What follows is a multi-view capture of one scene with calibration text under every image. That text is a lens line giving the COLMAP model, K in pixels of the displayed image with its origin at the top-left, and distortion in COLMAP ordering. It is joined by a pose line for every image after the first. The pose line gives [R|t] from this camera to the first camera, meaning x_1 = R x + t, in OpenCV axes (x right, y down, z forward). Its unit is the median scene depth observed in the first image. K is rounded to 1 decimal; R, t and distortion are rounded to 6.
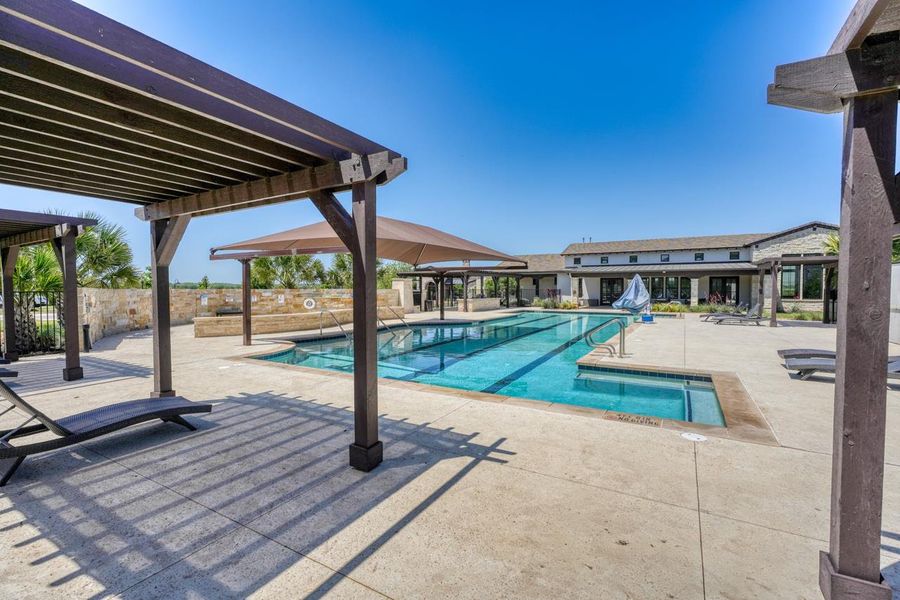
lens RADIAL K [[399.5, 0, 446.0], [0, 399.5, 301.0], [0, 0, 1]] dist [-0.002042, -0.000174]
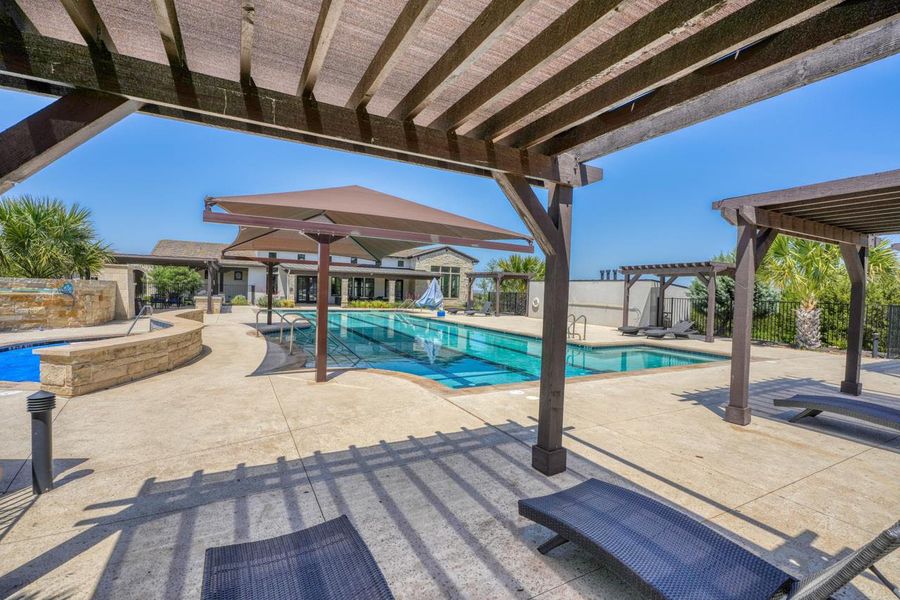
lens RADIAL K [[399.5, 0, 457.8], [0, 399.5, 302.8], [0, 0, 1]] dist [-0.002042, -0.000174]
pose [[0.506878, -0.015287, 0.861882, -0.775407], [0.004880, 0.999878, 0.014865, -0.010509], [-0.862004, -0.003329, 0.506891, 0.457663]]
